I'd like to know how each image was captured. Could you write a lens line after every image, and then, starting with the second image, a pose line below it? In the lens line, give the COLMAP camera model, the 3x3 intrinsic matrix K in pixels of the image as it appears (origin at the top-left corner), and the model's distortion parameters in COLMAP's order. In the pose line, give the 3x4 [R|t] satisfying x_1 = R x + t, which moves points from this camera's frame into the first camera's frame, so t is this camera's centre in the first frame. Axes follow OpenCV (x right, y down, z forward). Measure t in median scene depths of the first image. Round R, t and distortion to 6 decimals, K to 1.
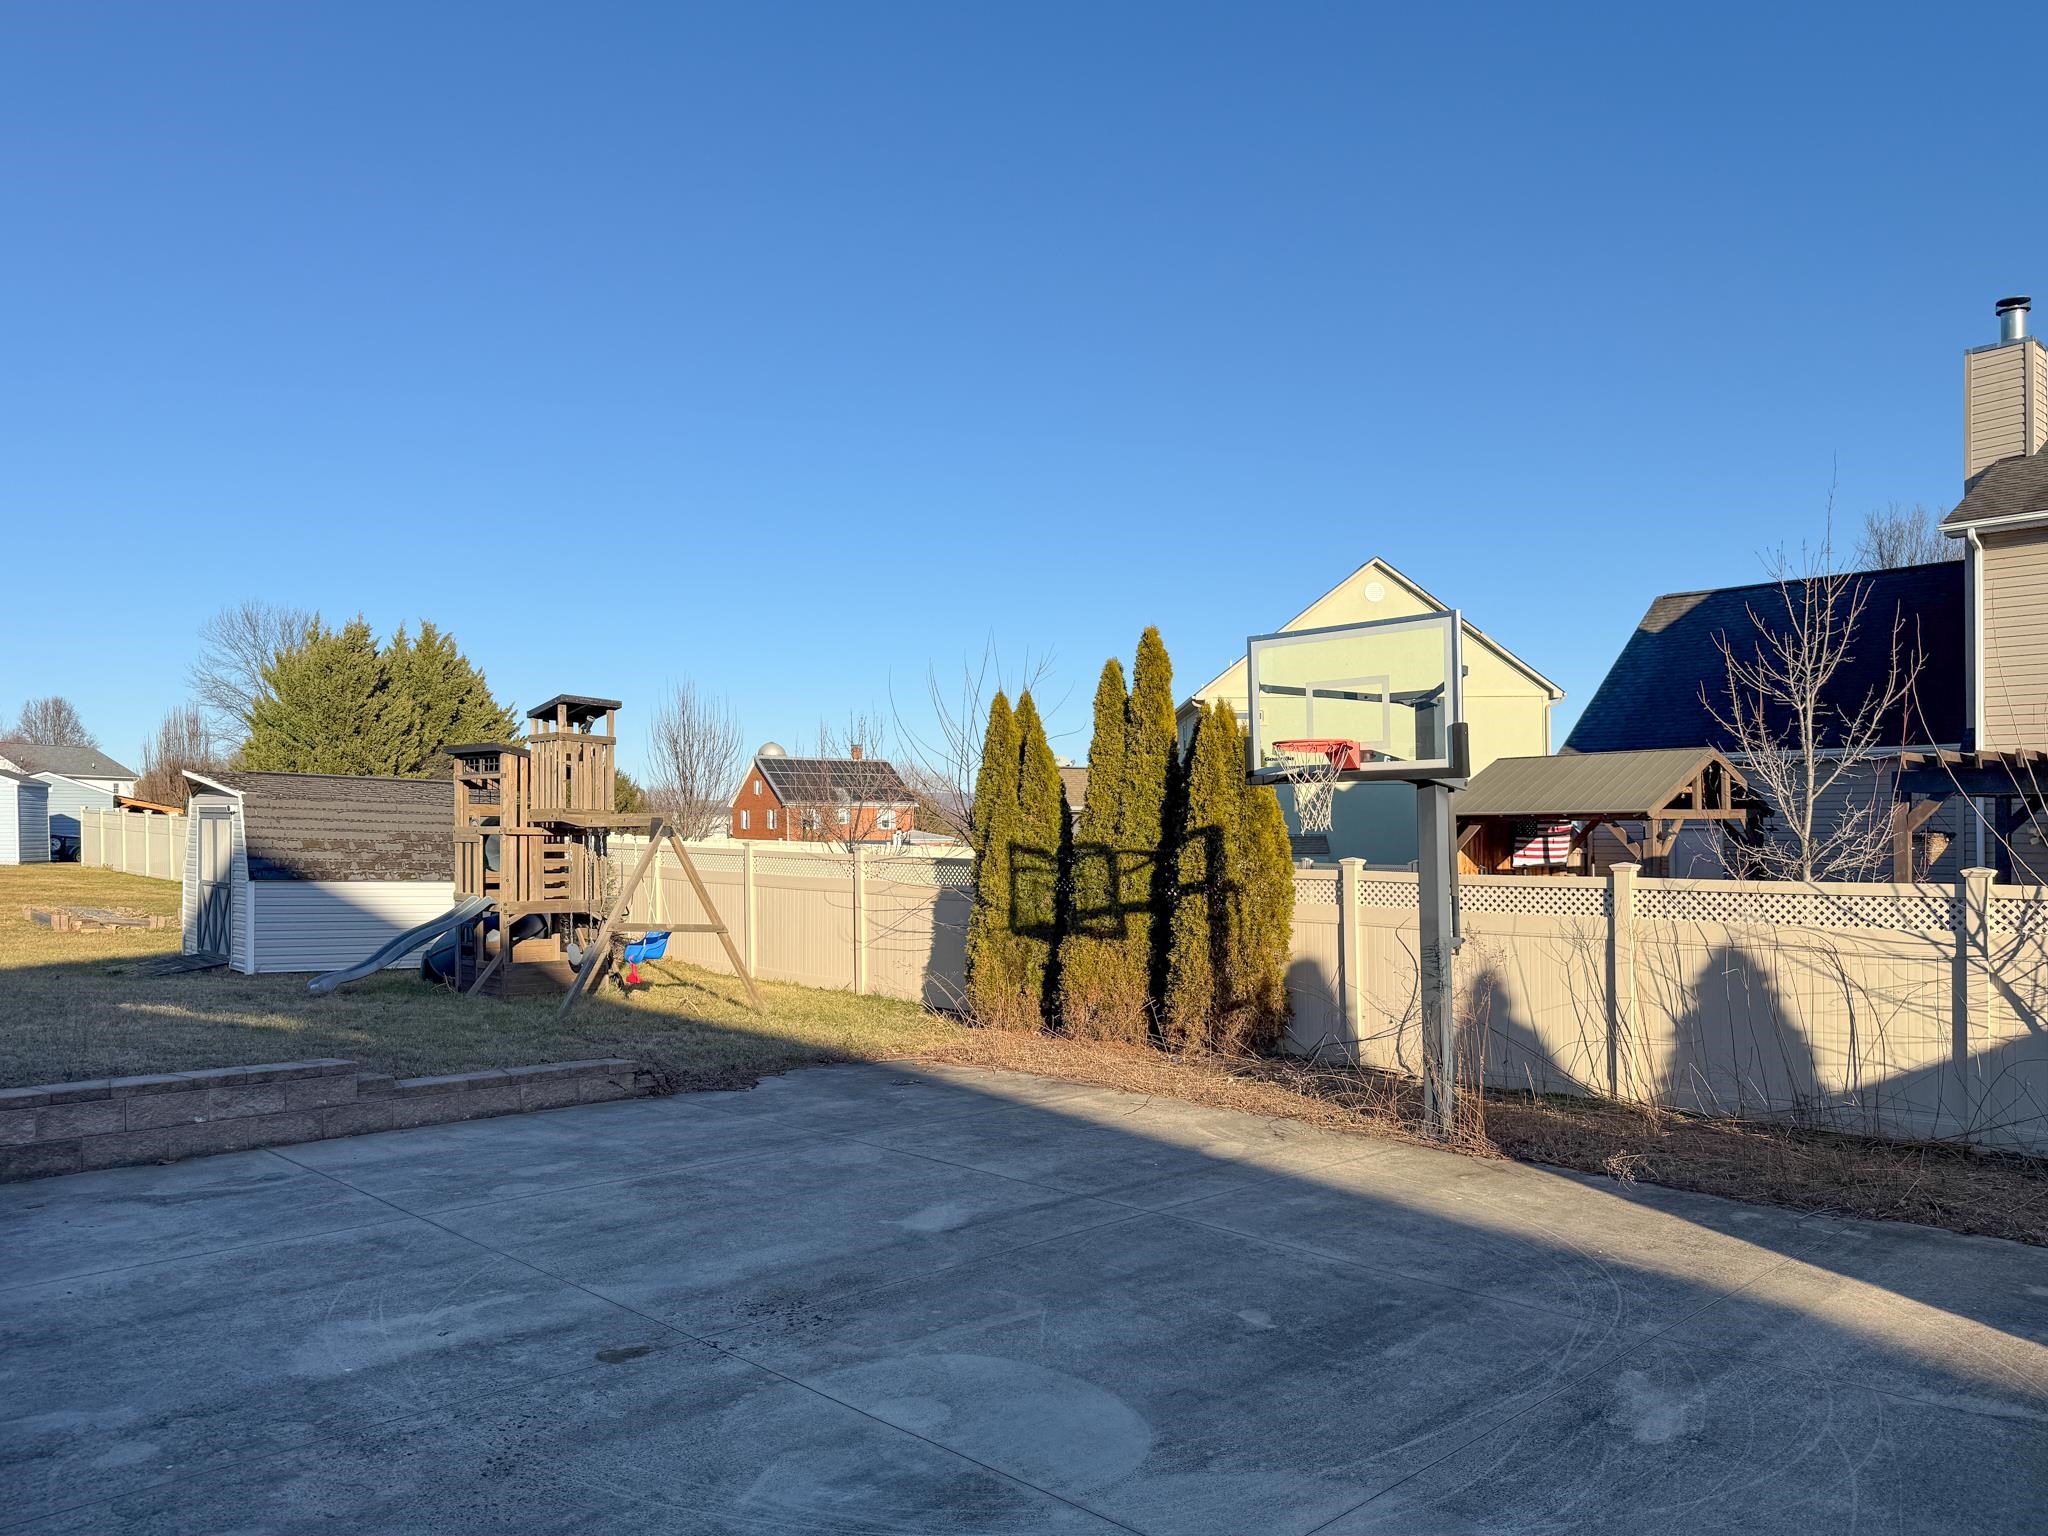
lens RADIAL K [[1455.5, 0, 1023.9], [0, 1455.5, 759.8], [0, 0, 1]] dist [0.046331, -0.010324]
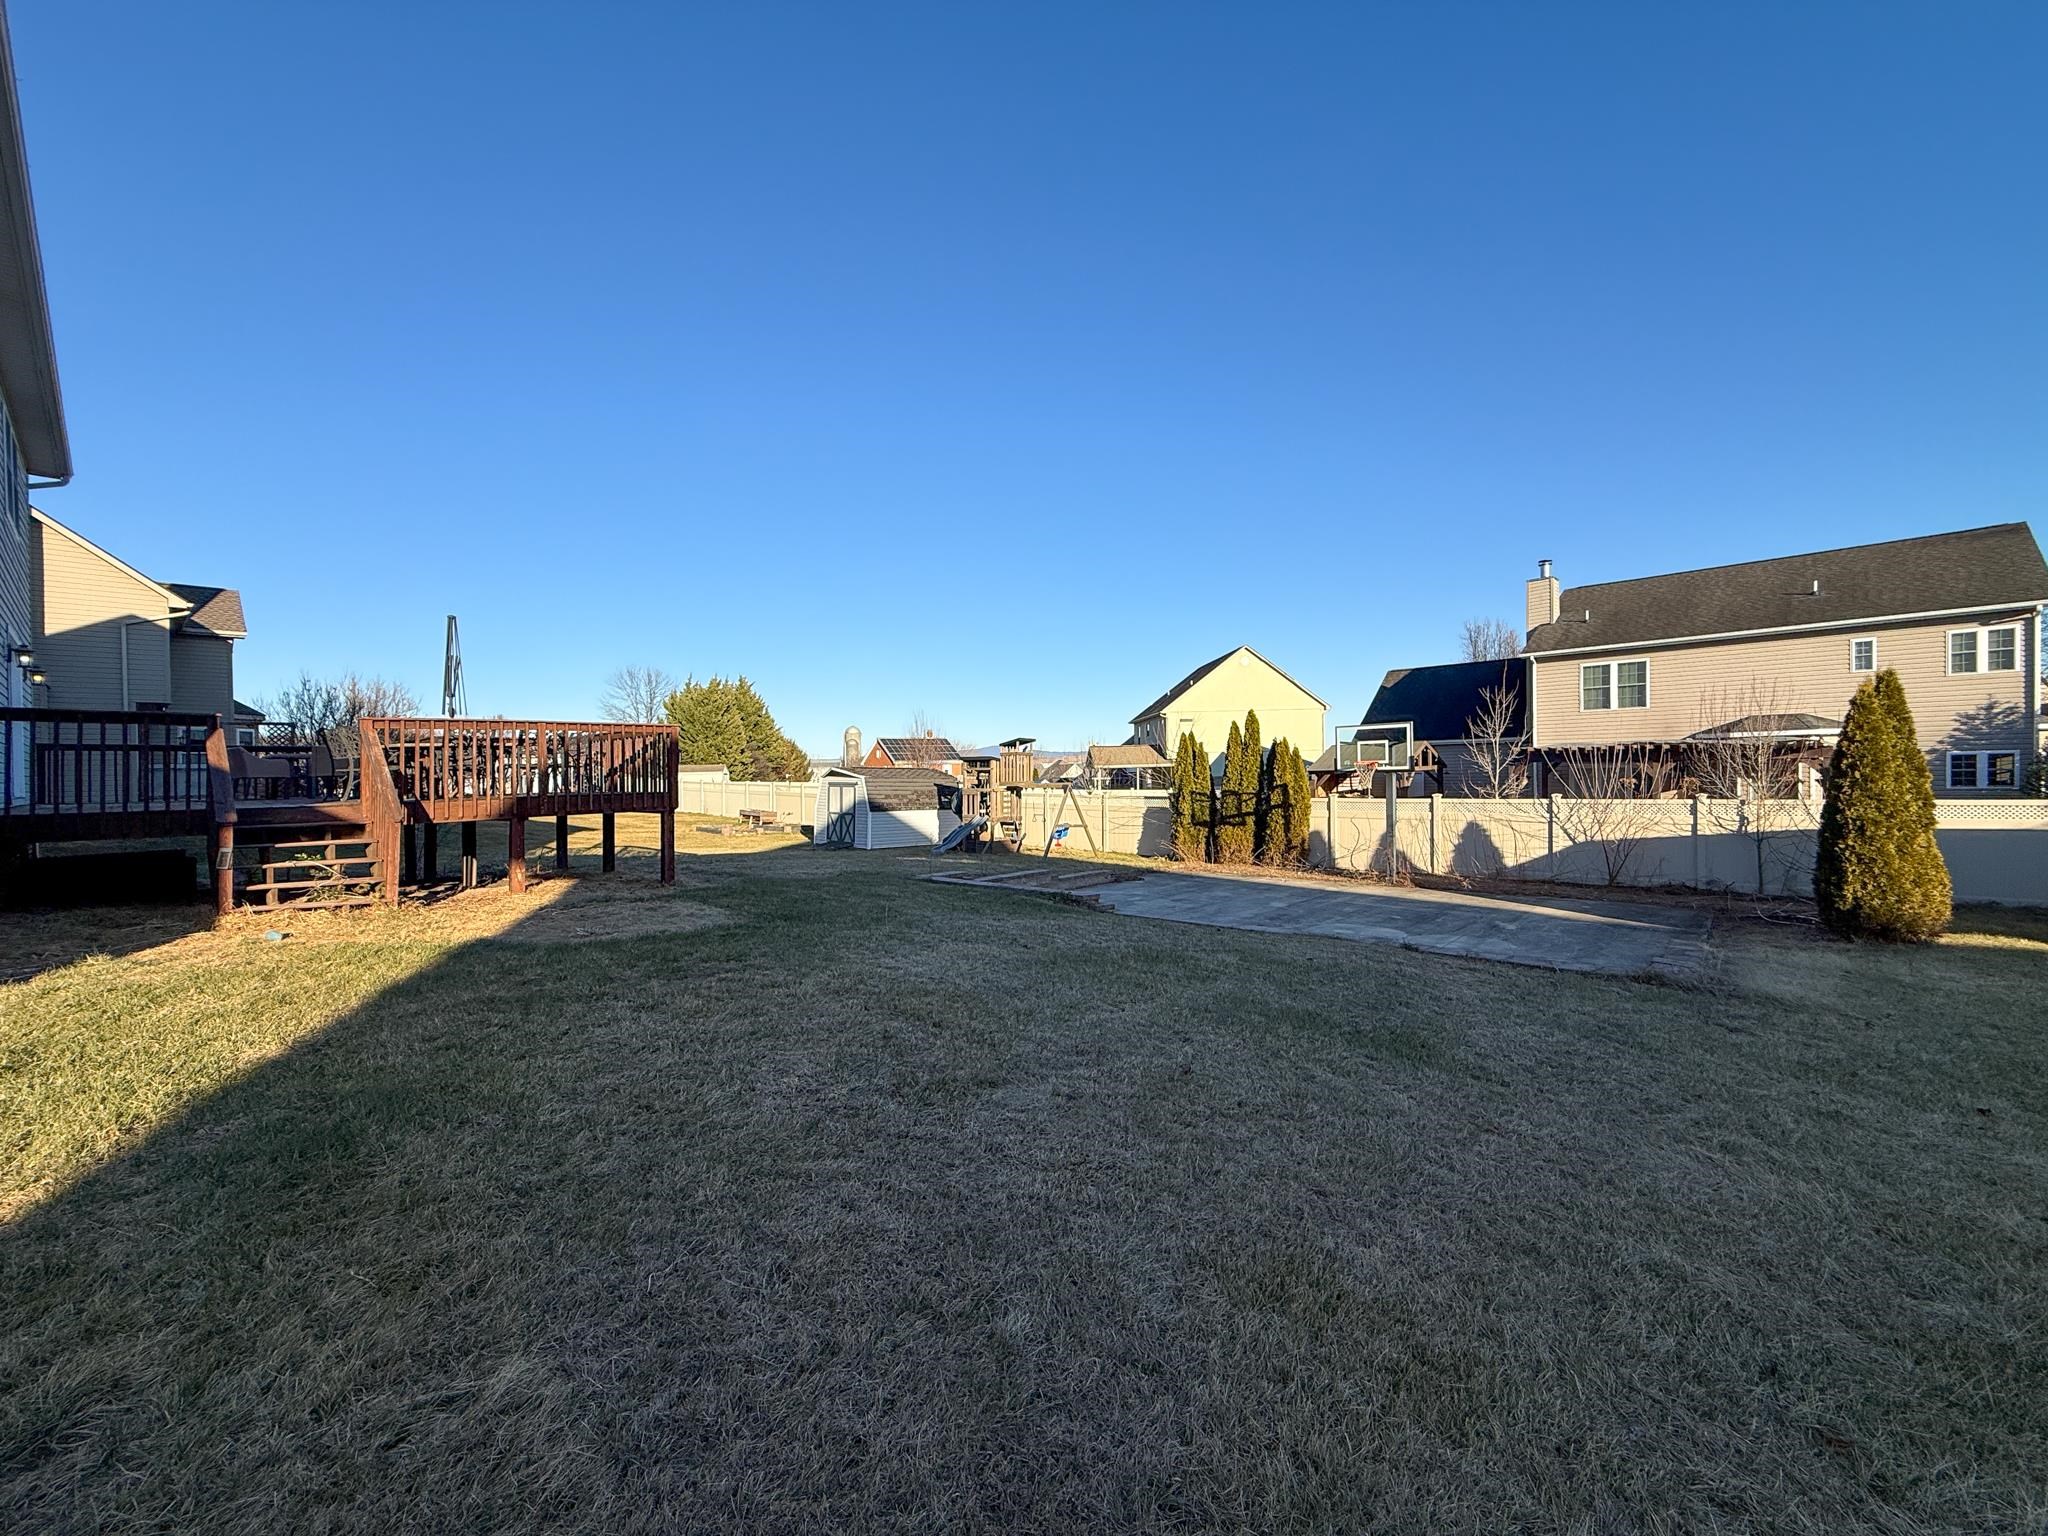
lens RADIAL K [[821.0, 0, 1021.9], [0, 821.0, 770.2], [0, 0, 1]] dist [0.000488, -0.000324]
pose [[0.998051, -0.024316, 0.057470, -0.417358], [0.021457, 0.998526, 0.049850, -0.062596], [-0.058597, -0.048520, 0.997102, -0.475305]]
